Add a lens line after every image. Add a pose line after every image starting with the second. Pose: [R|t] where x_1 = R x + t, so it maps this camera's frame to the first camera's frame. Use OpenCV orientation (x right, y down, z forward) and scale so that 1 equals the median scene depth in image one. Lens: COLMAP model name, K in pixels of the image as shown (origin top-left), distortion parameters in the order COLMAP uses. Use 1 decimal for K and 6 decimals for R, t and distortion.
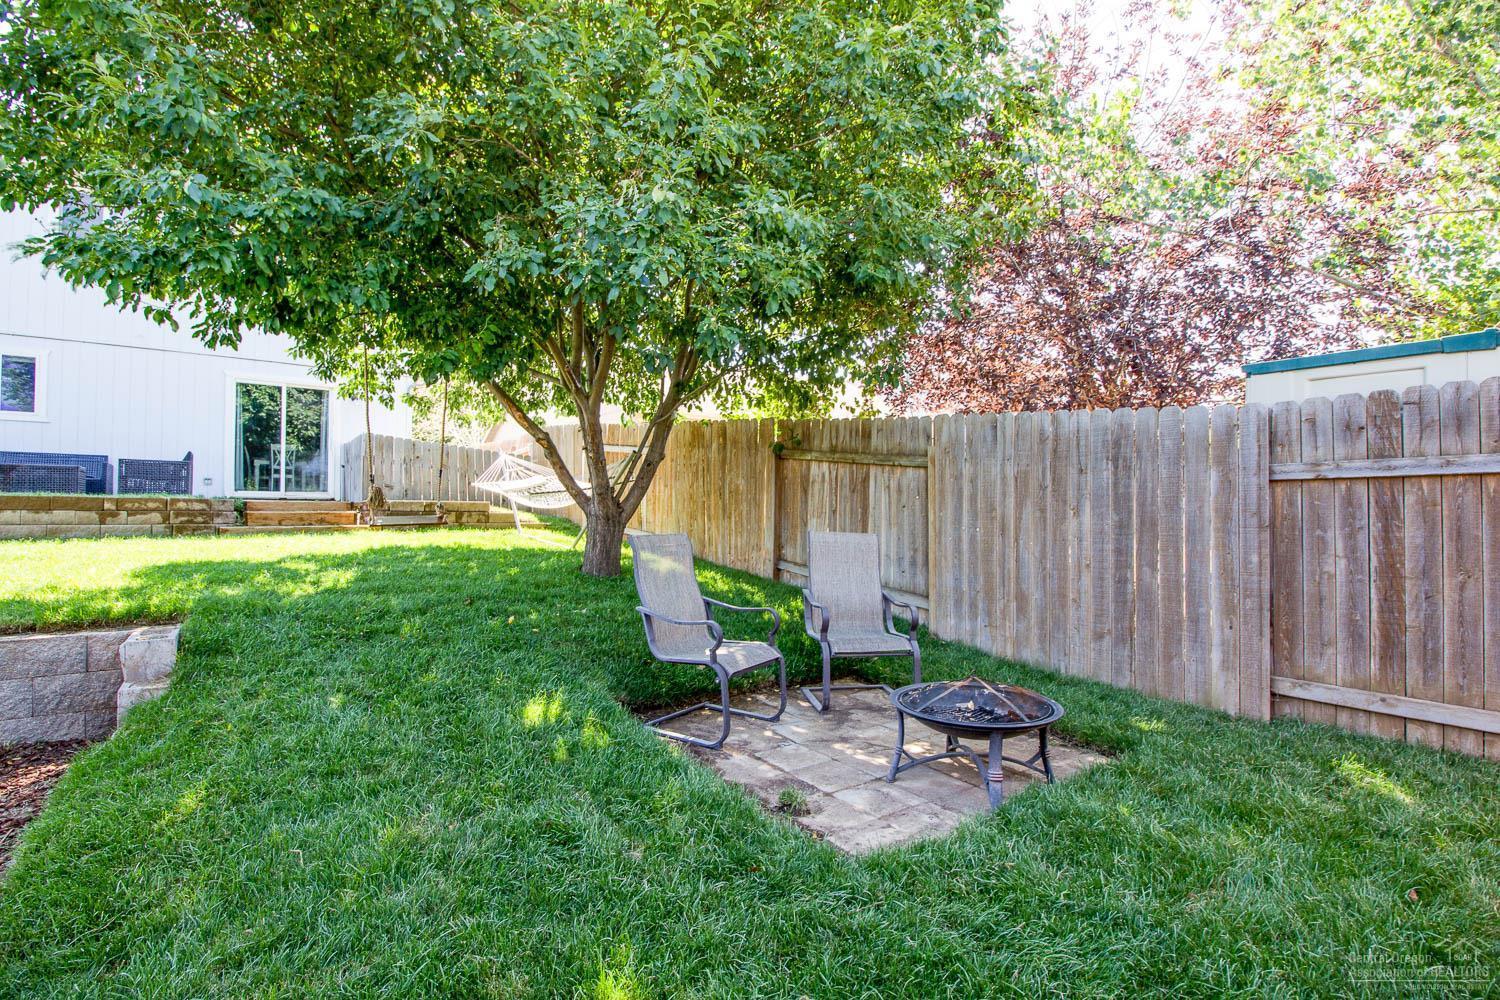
lens RADIAL K [[700.0, 0, 750.0], [0, 700.0, 500.0], [0, 0, 1]] dist [-0.001580, -0.008844]
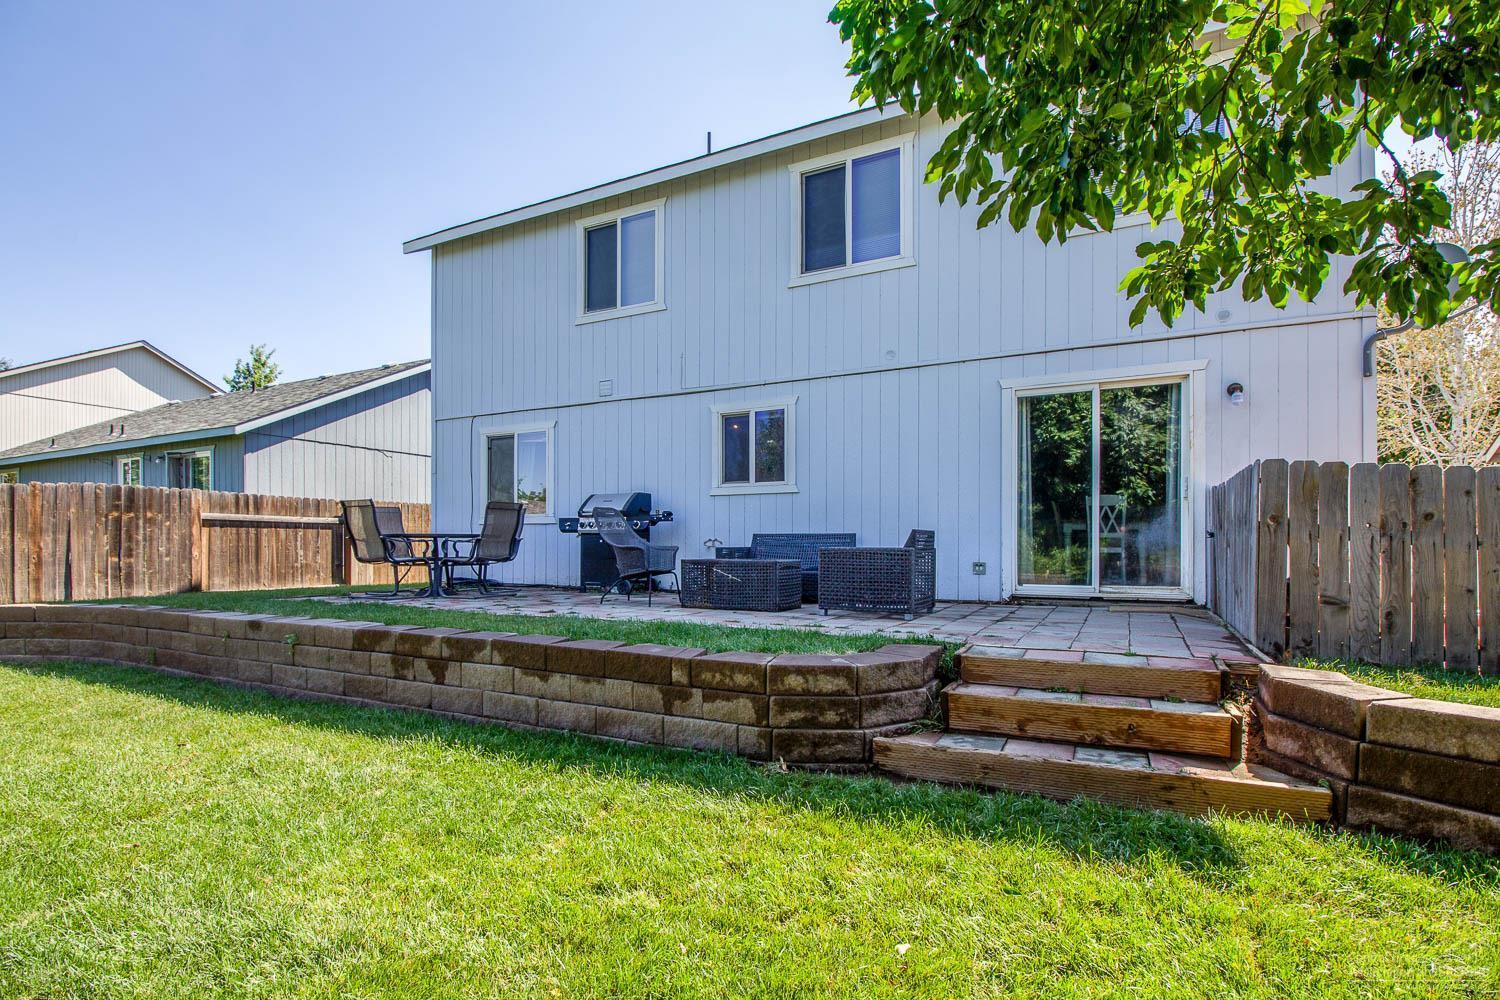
lens RADIAL K [[684.5, 0, 751.7], [0, 684.5, 534.1], [0, 0, 1]] dist [-0.002034, -0.008763]
pose [[0.418750, -0.009305, -0.908054, -0.438015], [0.016515, 0.999860, -0.002630, -0.080104], [0.907952, -0.013895, 0.418845, 0.785951]]
